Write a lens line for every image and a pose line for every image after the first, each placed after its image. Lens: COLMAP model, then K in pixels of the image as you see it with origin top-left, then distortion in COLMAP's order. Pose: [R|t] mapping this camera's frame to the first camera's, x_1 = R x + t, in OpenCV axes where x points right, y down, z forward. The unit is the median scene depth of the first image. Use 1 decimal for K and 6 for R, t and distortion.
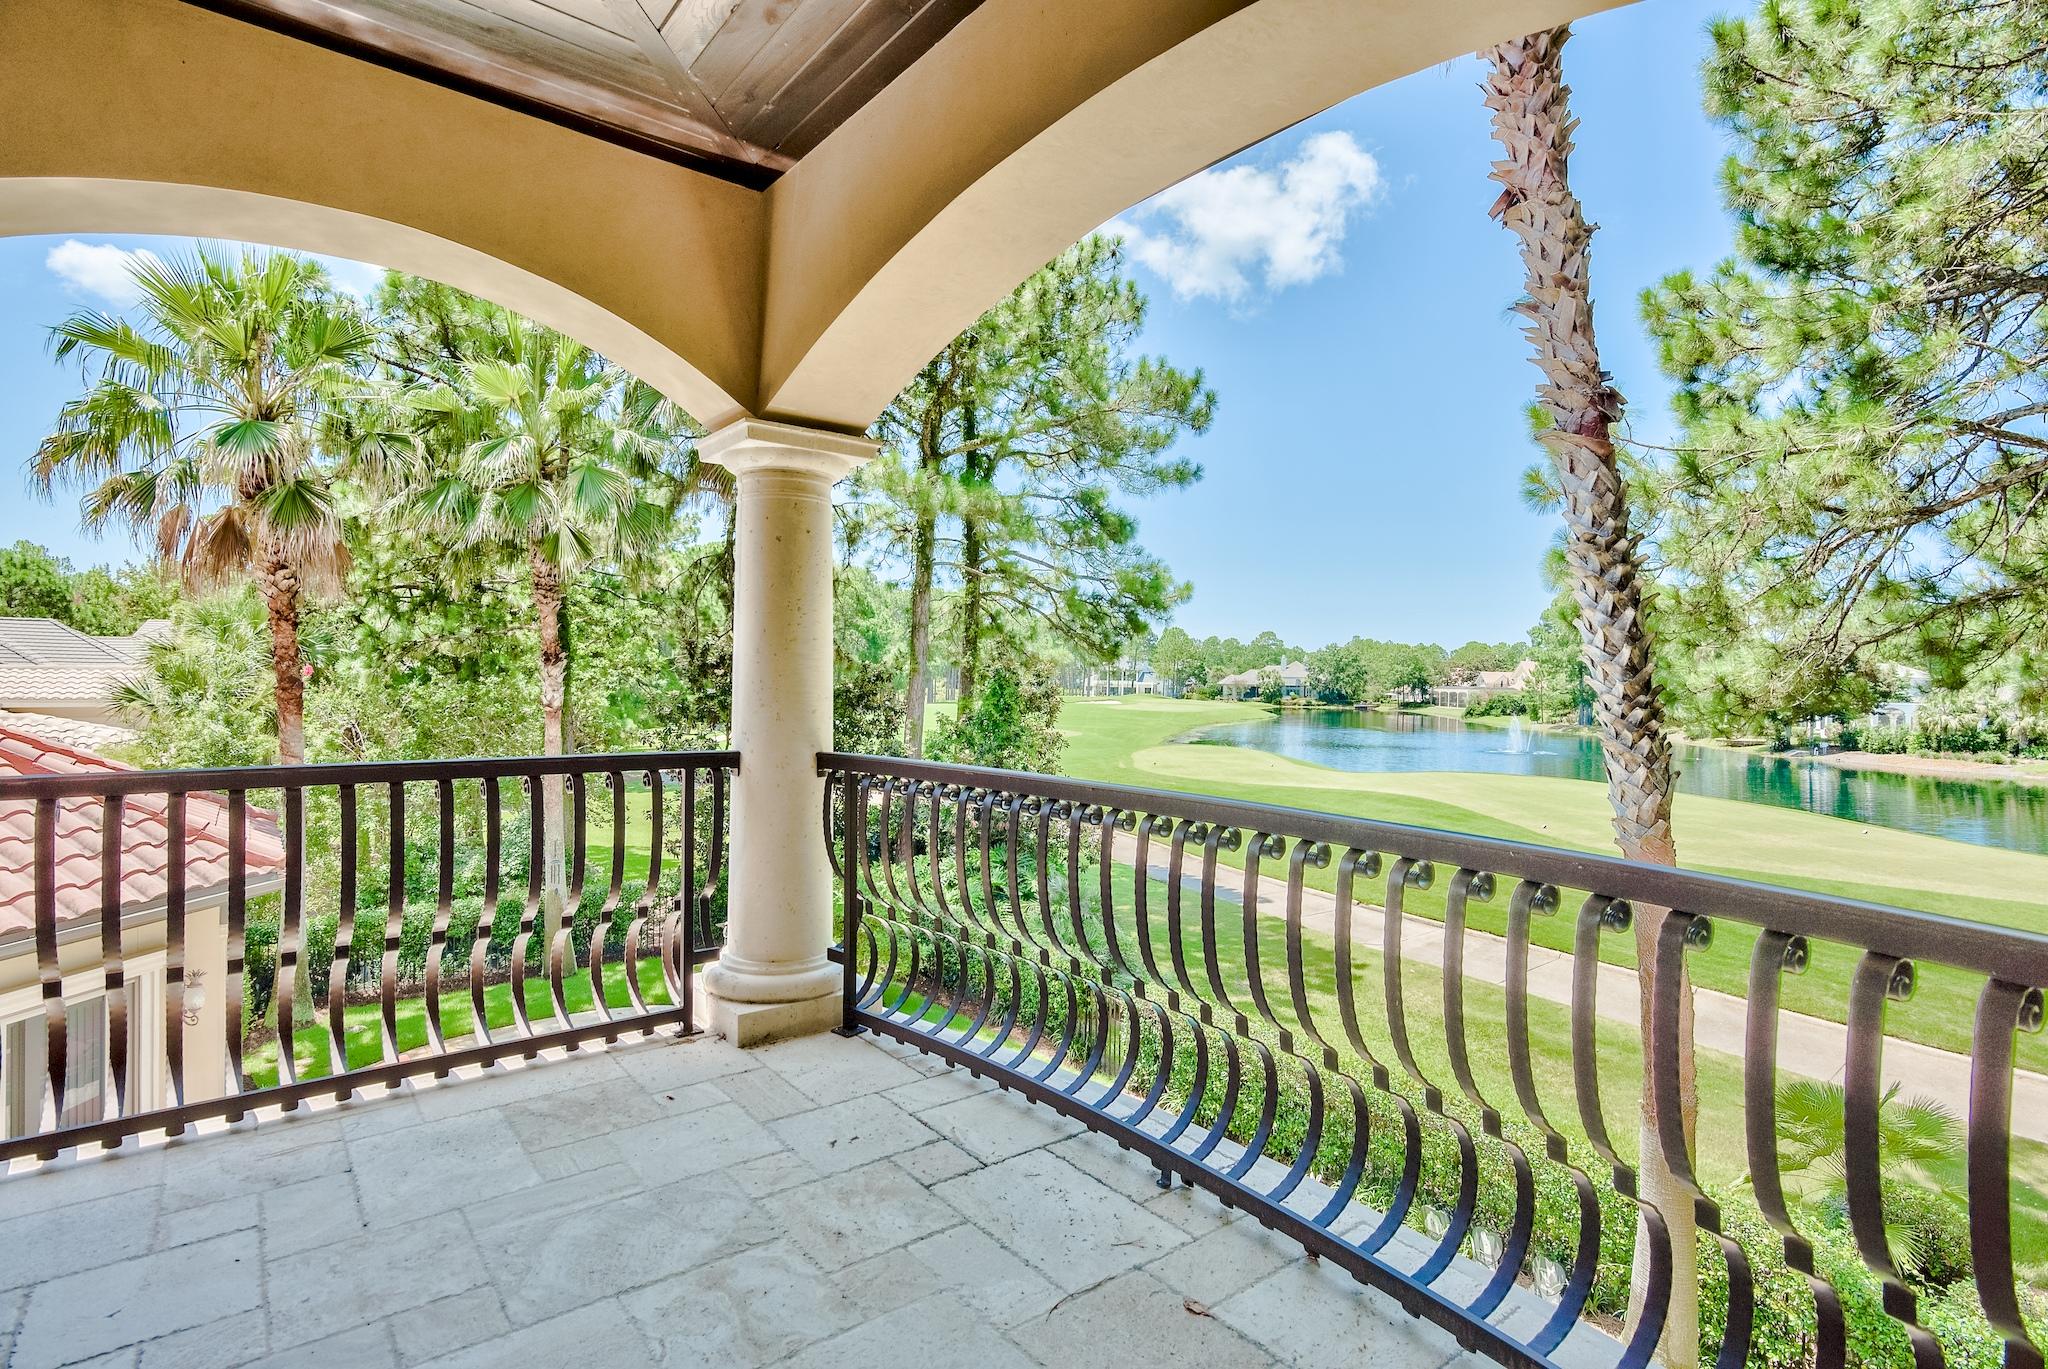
lens RADIAL K [[997.5, 0, 1035.9], [0, 997.5, 679.2], [0, 0, 1]] dist [-0.001551, -0.000090]
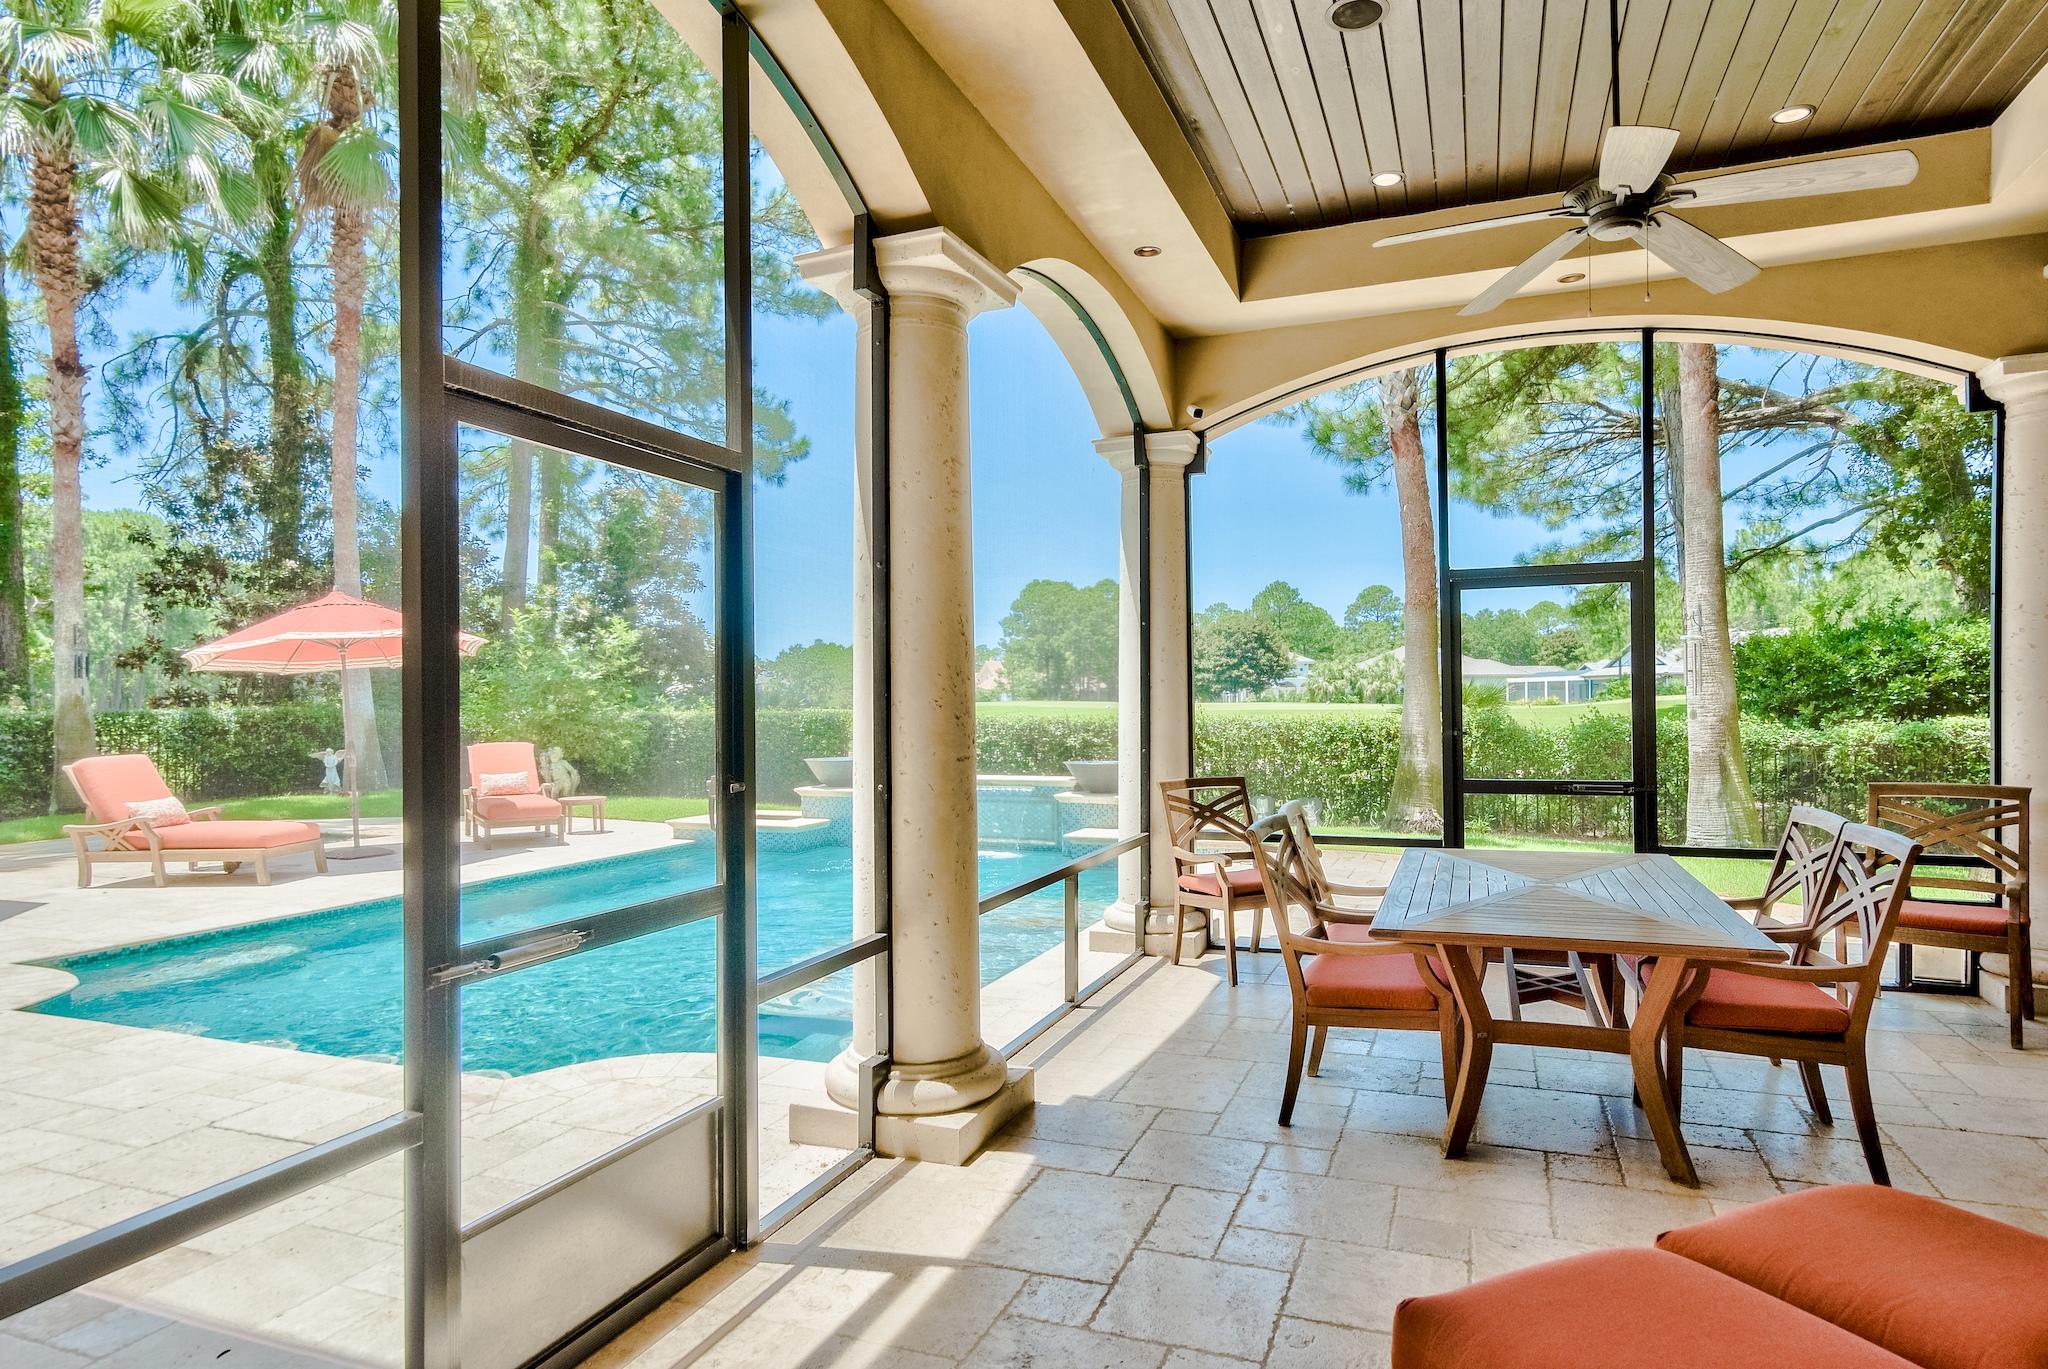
lens RADIAL K [[1130.3, 0, 1066.3], [0, 1130.3, 693.4], [0, 0, 1]] dist [0.013824, -0.009171]
pose [[0.860279, -0.022574, 0.509323, -0.165639], [0.024184, 0.999702, 0.003458, 0.131724], [-0.509249, 0.009342, 0.860569, -0.038614]]
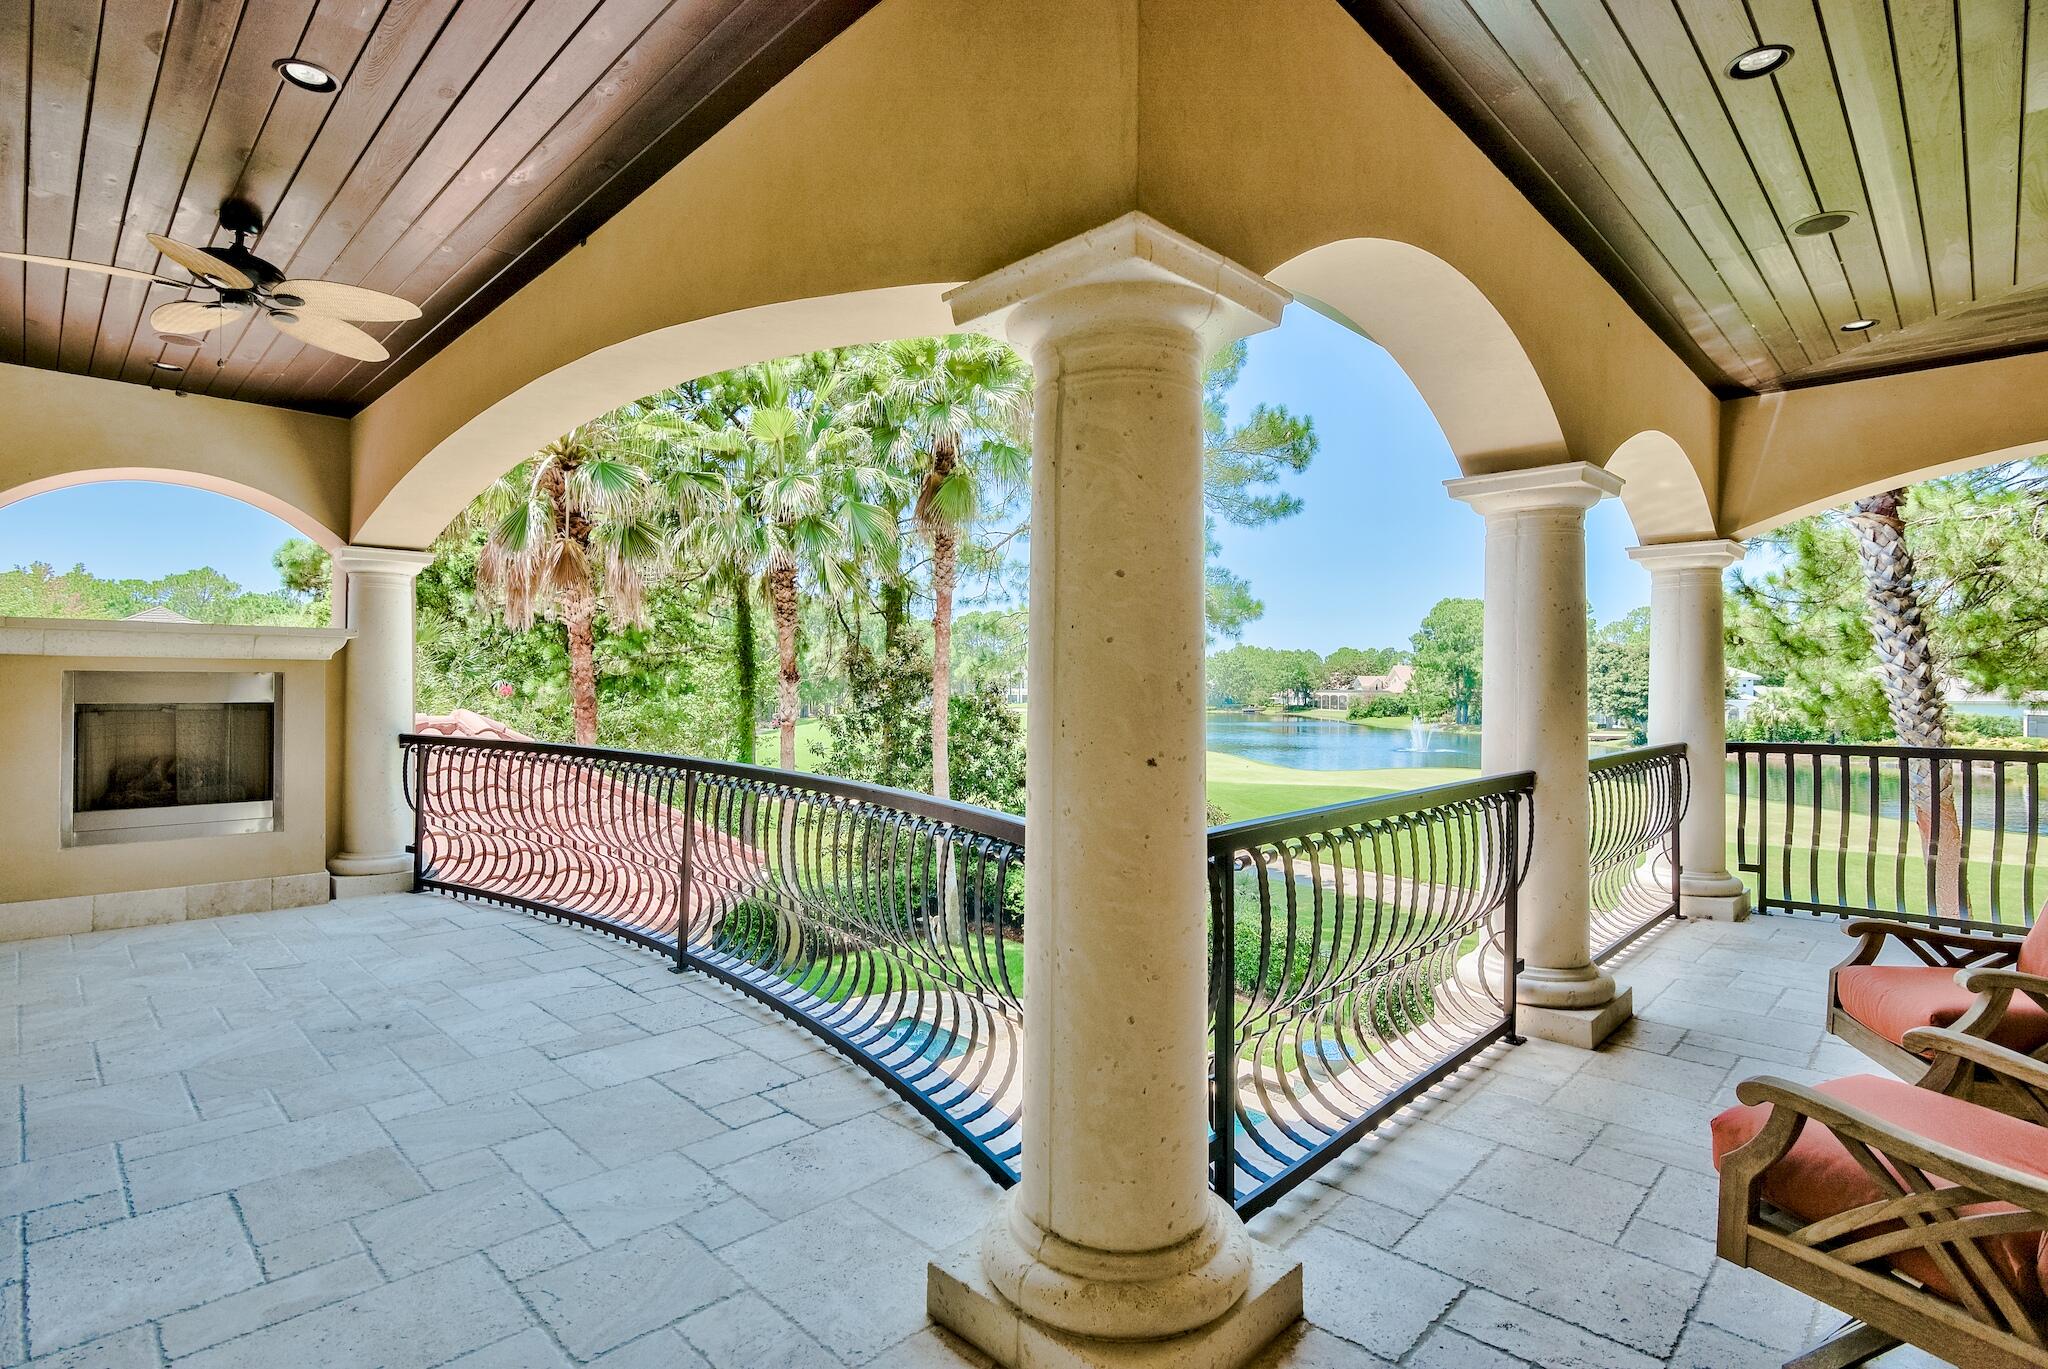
lens RADIAL K [[987.2, 0, 1039.6], [0, 987.2, 681.7], [0, 0, 1]] dist [-0.001317, -0.000535]
pose [[0.992647, -0.011617, 0.120485, -0.199296], [0.012286, 0.999913, -0.004810, -0.004041], [-0.120419, 0.006255, 0.992703, -0.055973]]
